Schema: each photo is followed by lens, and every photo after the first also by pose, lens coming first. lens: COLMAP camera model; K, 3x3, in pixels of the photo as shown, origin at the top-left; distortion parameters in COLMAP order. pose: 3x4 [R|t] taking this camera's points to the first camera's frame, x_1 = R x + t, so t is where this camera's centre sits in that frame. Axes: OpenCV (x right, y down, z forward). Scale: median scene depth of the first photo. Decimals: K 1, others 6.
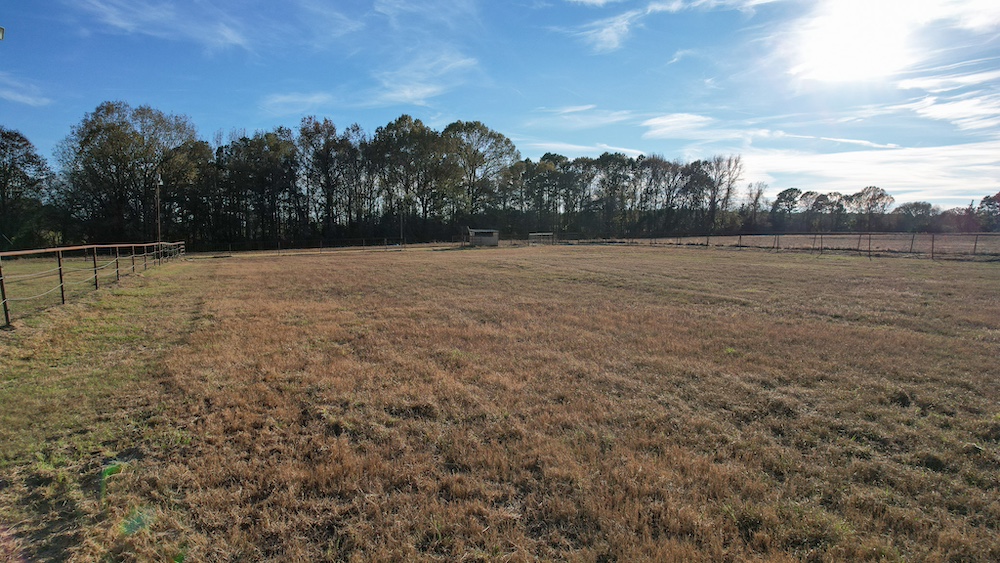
lens RADIAL K [[625.0, 0, 500.0], [0, 625.0, 281.5], [0, 0, 1]] dist [0.001244, 0.000227]
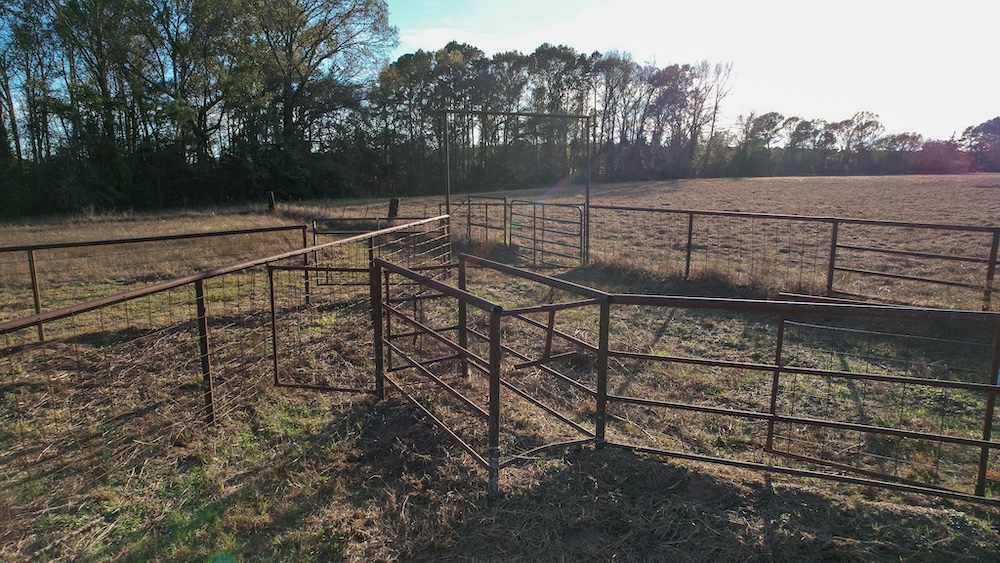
lens RADIAL K [[625.0, 0, 500.0], [0, 625.0, 281.5], [0, 0, 1]] dist [0.001244, 0.000227]
pose [[0.989141, -0.023545, 0.145072, 0.025882], [0.008034, 0.994270, 0.106593, -0.033466], [-0.146751, -0.104270, 0.983662, 0.339072]]
